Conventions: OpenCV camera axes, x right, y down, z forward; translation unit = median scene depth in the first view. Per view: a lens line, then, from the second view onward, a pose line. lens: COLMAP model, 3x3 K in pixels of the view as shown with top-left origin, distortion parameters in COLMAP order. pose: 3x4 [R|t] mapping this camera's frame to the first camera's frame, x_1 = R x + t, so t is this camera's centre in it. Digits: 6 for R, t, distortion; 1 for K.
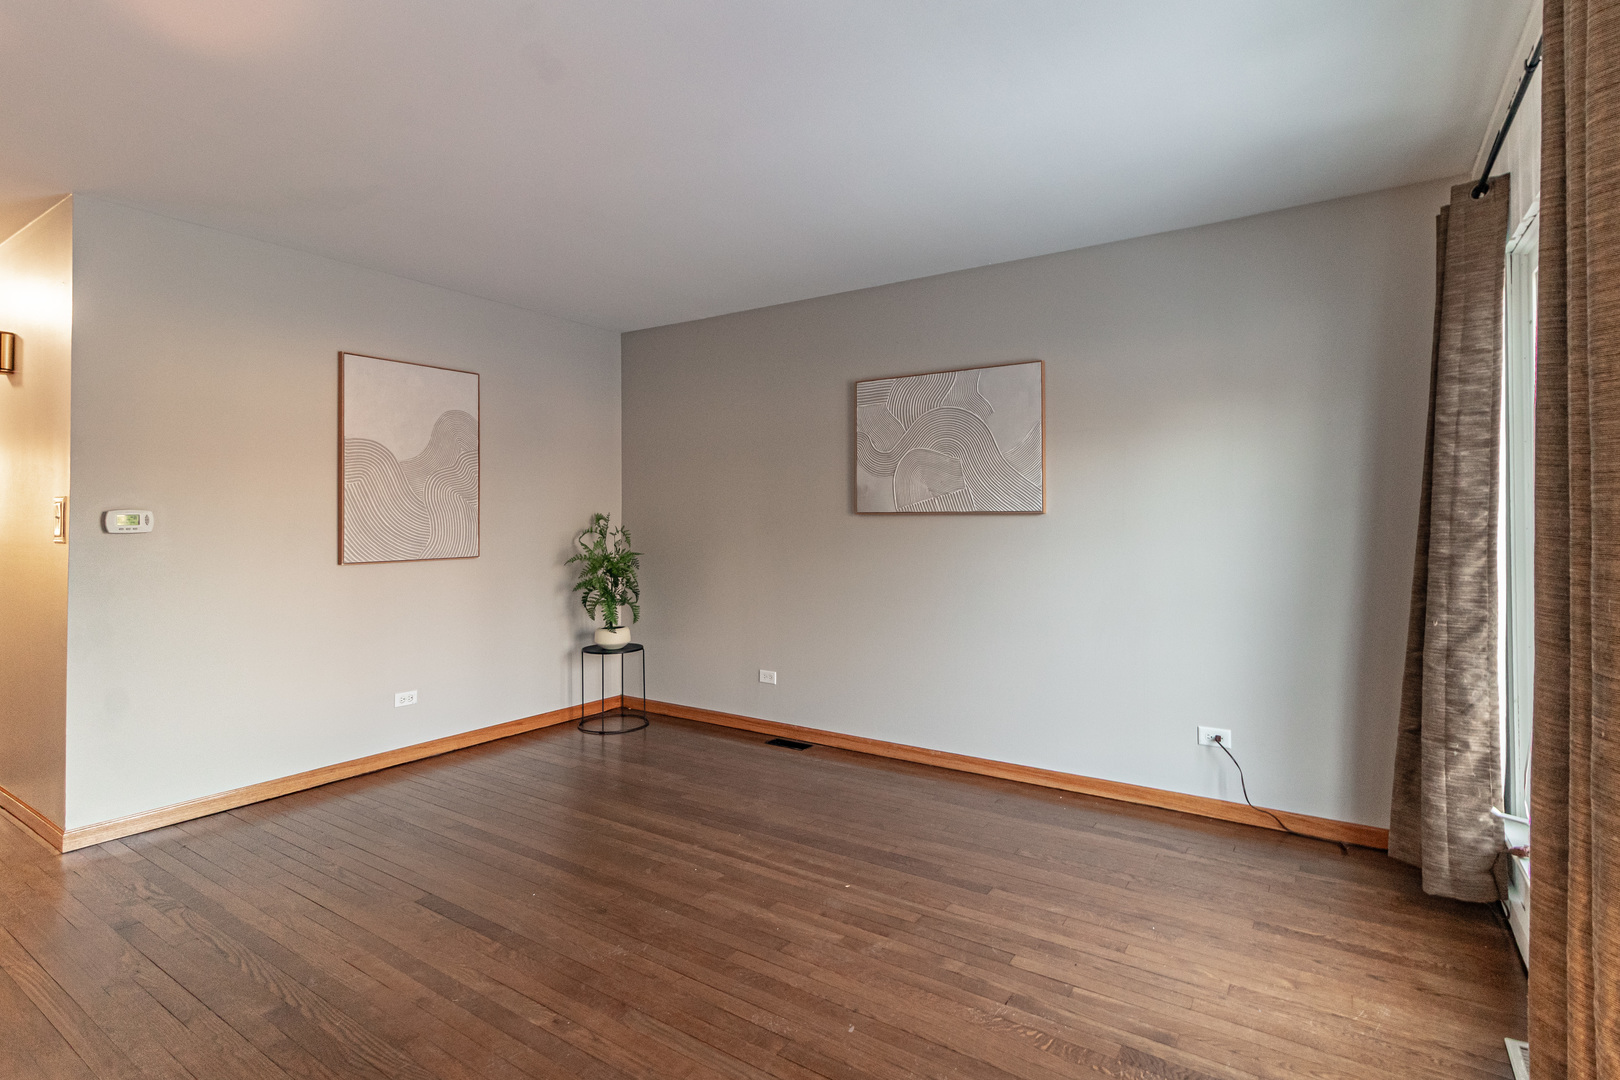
lens RADIAL K [[786.8, 0, 824.6], [0, 786.8, 529.0], [0, 0, 1]] dist [-0.000232, 0.003575]
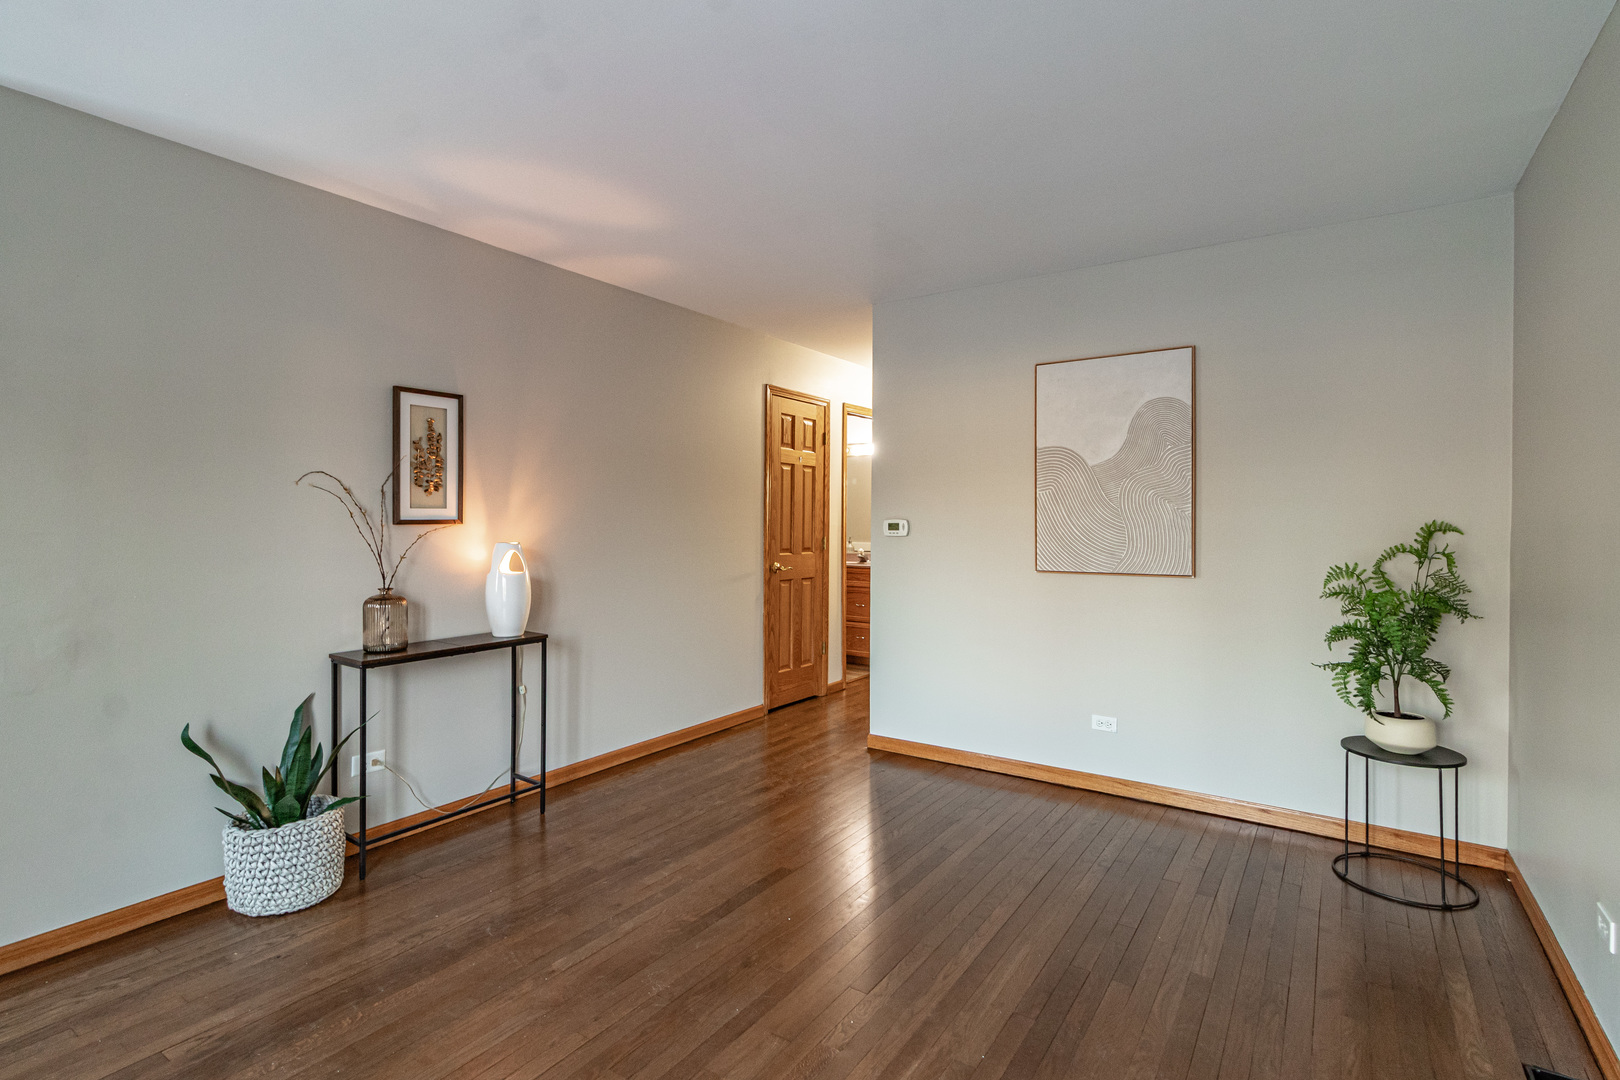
lens RADIAL K [[786.8, 0, 824.4], [0, 786.8, 529.3], [0, 0, 1]] dist [-0.000232, 0.003575]
pose [[-0.009685, 0.020917, -0.999734, 0.388570], [-0.014541, 0.999673, 0.021057, -0.025650], [0.999847, 0.014741, -0.009378, 0.685293]]
